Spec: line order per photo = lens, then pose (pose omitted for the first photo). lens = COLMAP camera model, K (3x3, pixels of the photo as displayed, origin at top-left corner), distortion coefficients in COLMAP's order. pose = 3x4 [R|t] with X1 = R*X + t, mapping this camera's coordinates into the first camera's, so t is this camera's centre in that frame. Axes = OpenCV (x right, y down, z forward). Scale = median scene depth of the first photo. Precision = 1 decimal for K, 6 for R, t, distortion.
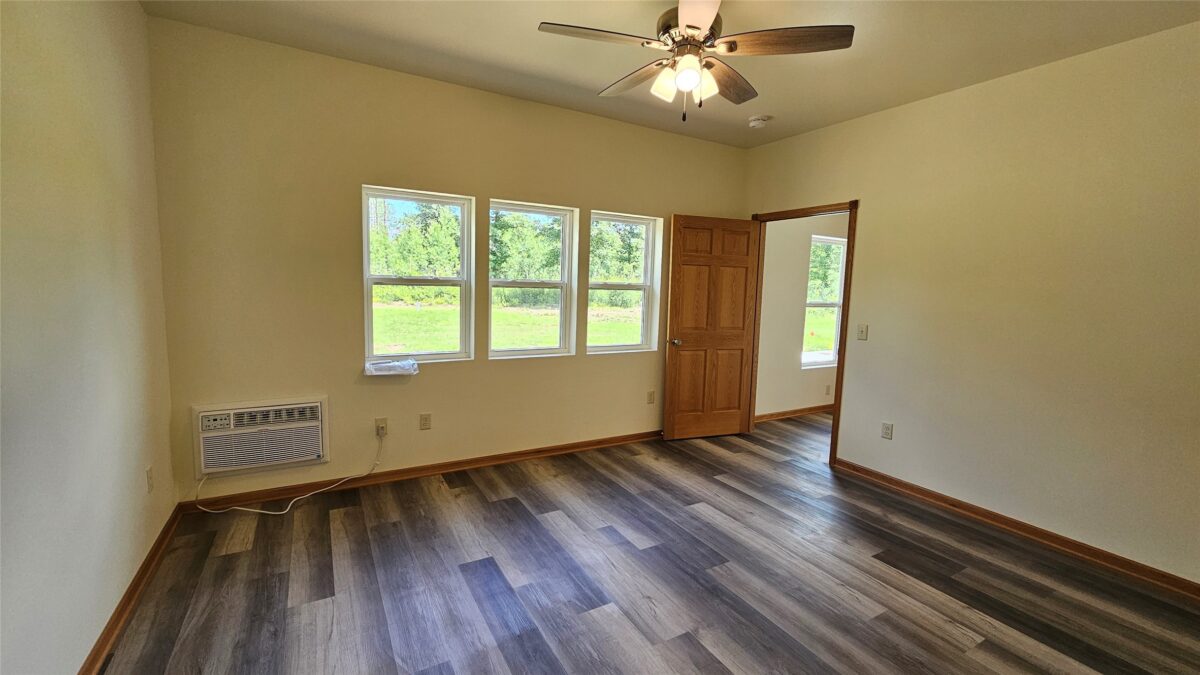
lens RADIAL K [[491.7, 0, 599.2], [0, 491.7, 336.1], [0, 0, 1]] dist [-0.002634, -0.000150]
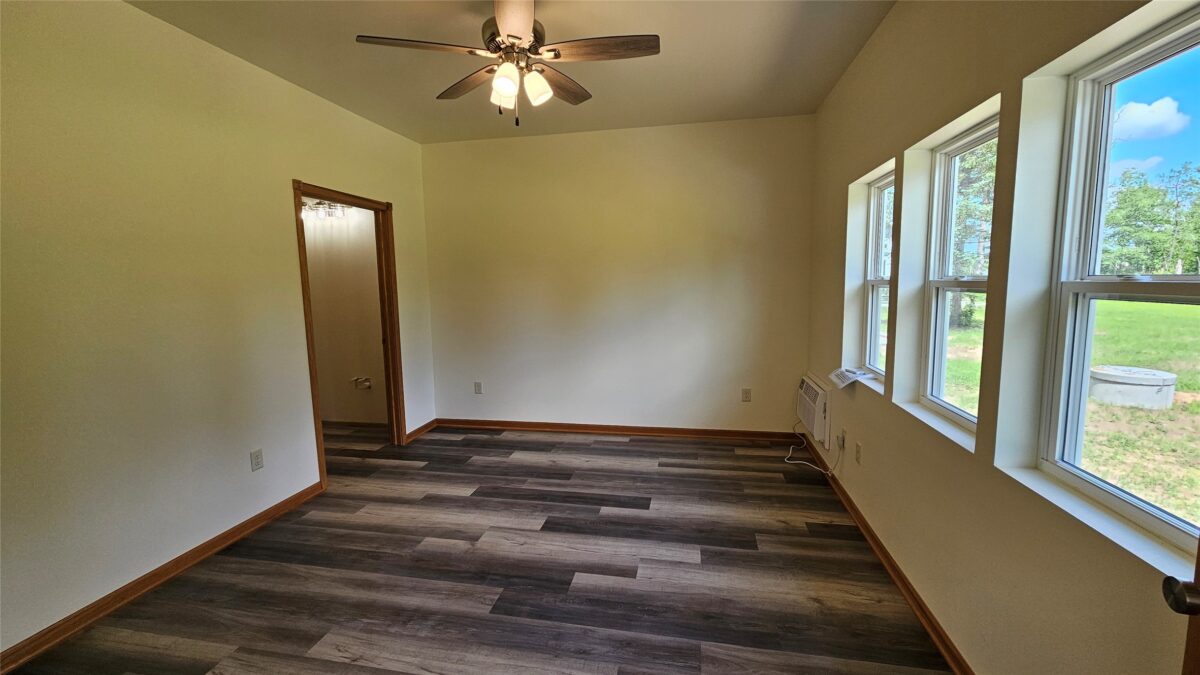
lens RADIAL K [[491.7, 0, 601.8], [0, 491.7, 335.8], [0, 0, 1]] dist [-0.002634, -0.000150]
pose [[-0.654037, 0.068131, -0.753389, 0.770043], [-0.086376, 0.982696, 0.163853, -0.171413], [0.751515, 0.172241, -0.636834, 1.659039]]
